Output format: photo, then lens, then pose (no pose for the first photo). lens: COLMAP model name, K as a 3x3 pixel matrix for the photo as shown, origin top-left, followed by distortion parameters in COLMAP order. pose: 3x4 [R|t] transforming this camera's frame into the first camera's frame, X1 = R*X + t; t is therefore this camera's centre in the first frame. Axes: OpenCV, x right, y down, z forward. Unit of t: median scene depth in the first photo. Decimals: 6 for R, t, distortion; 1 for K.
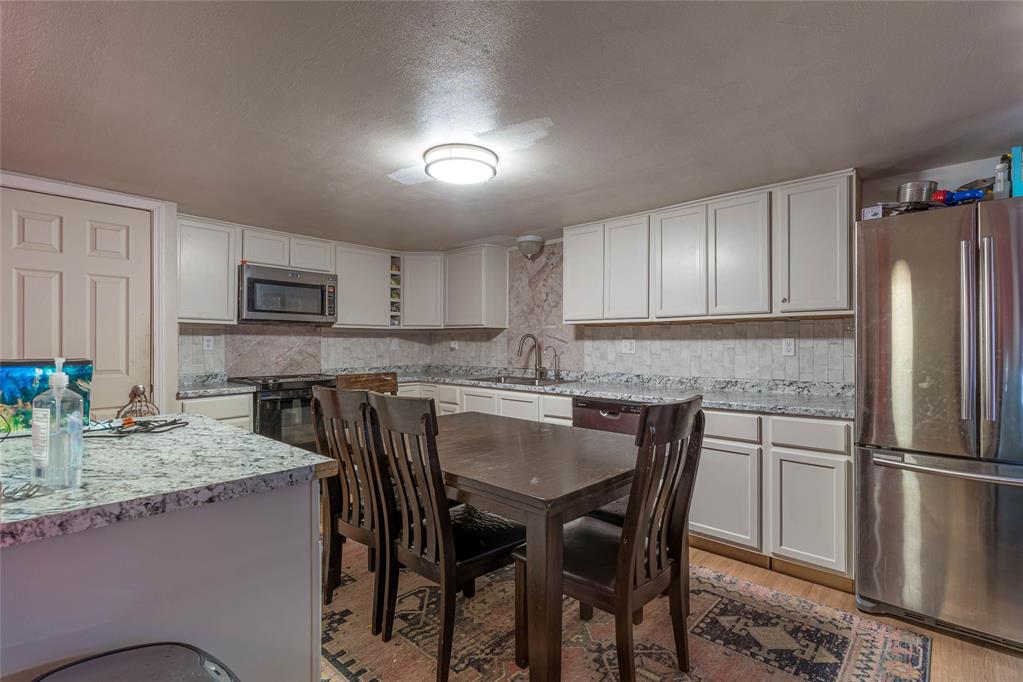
lens RADIAL K [[481.7, 0, 514.5], [0, 481.7, 344.6], [0, 0, 1]] dist [0.001351, 0.000347]
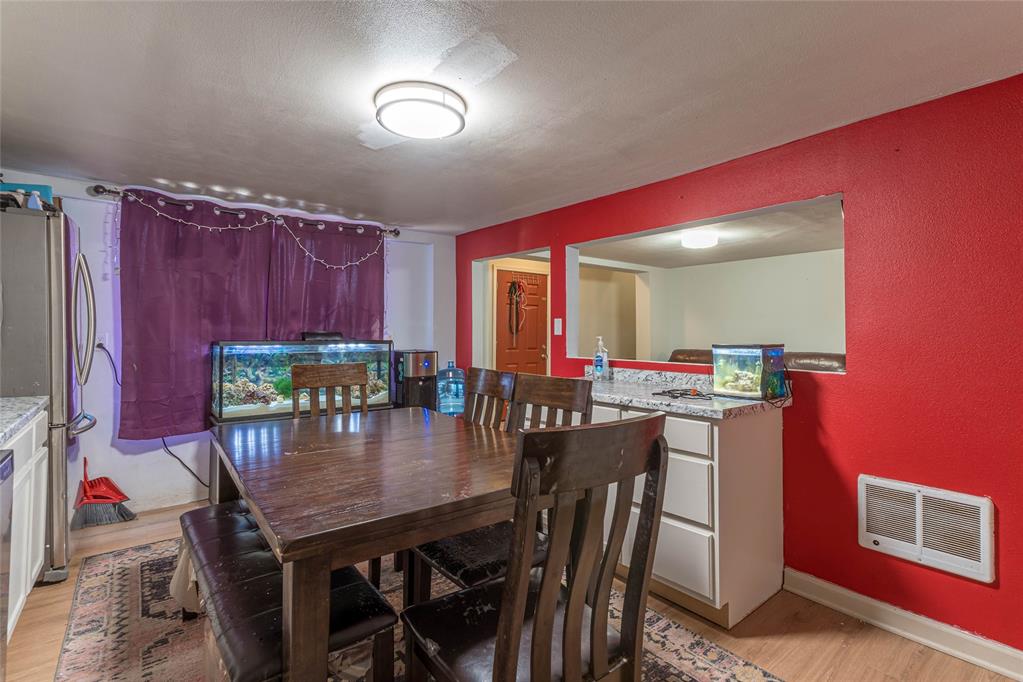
lens RADIAL K [[466.0, 0, 517.6], [0, 466.0, 336.3], [0, 0, 1]] dist [0.000913, 0.000397]
pose [[-0.986804, -0.009299, 0.161650, -0.276140], [-0.006199, 0.999787, 0.019670, -0.009312], [-0.161798, 0.018409, -0.986652, 1.178497]]
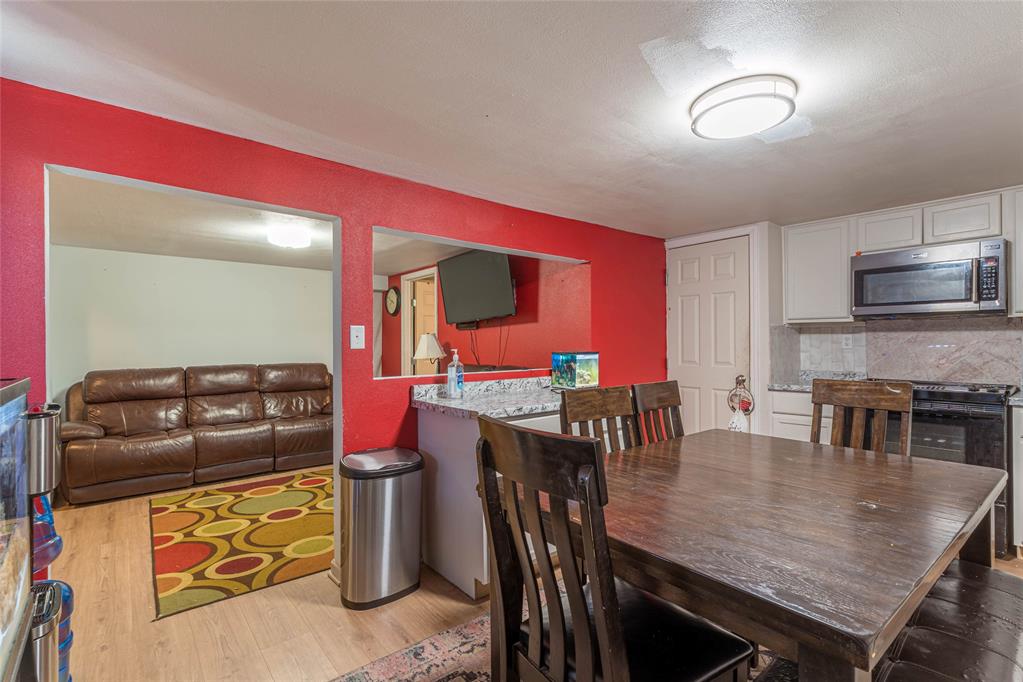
lens RADIAL K [[481.7, 0, 514.5], [0, 481.7, 344.6], [0, 0, 1]] dist [0.001351, 0.000347]
pose [[-0.157852, 0.002276, -0.987460, 0.469616], [0.002417, 0.999995, 0.001918, -0.000225], [0.987460, -0.002084, -0.157856, 0.507823]]
